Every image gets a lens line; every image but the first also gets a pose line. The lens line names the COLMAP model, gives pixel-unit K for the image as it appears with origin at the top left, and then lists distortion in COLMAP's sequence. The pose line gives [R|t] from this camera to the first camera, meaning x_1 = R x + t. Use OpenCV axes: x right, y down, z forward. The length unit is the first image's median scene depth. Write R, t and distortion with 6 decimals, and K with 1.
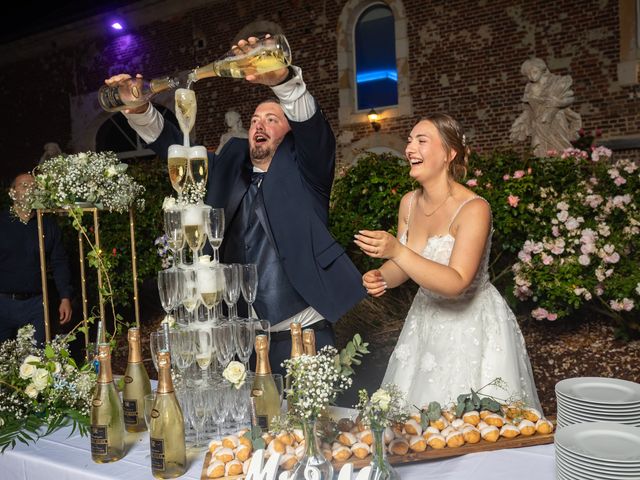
lens RADIAL K [[638.3, 0, 320.0], [0, 638.3, 240.0], [0, 0, 1]] dist [-0.004786, 0.076247]
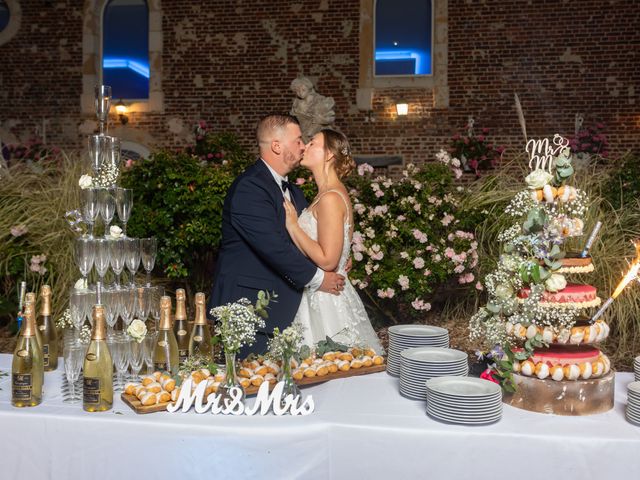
lens RADIAL K [[685.0, 0, 320.0], [0, 685.0, 240.0], [0, 0, 1]] dist [0.012428, 0.002659]
pose [[0.912999, 0.044563, 0.405521, -0.140514], [-0.040286, 0.999006, -0.019081, 0.022154], [-0.405968, 0.001084, 0.913887, -0.118254]]
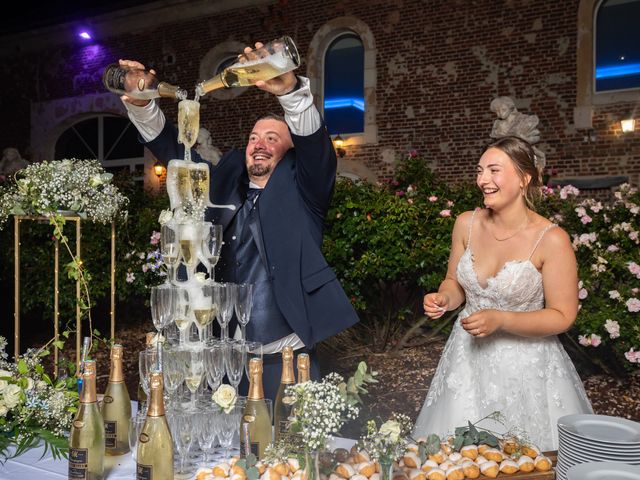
lens RADIAL K [[632.5, 0, 320.0], [0, 632.5, 240.0], [0, 0, 1]] dist [-0.002783, 0.063060]
pose [[0.996015, 0.053057, 0.071684, -0.029182], [-0.050495, 0.998035, -0.037103, 0.000465], [-0.073512, 0.033335, 0.996737, 0.013358]]
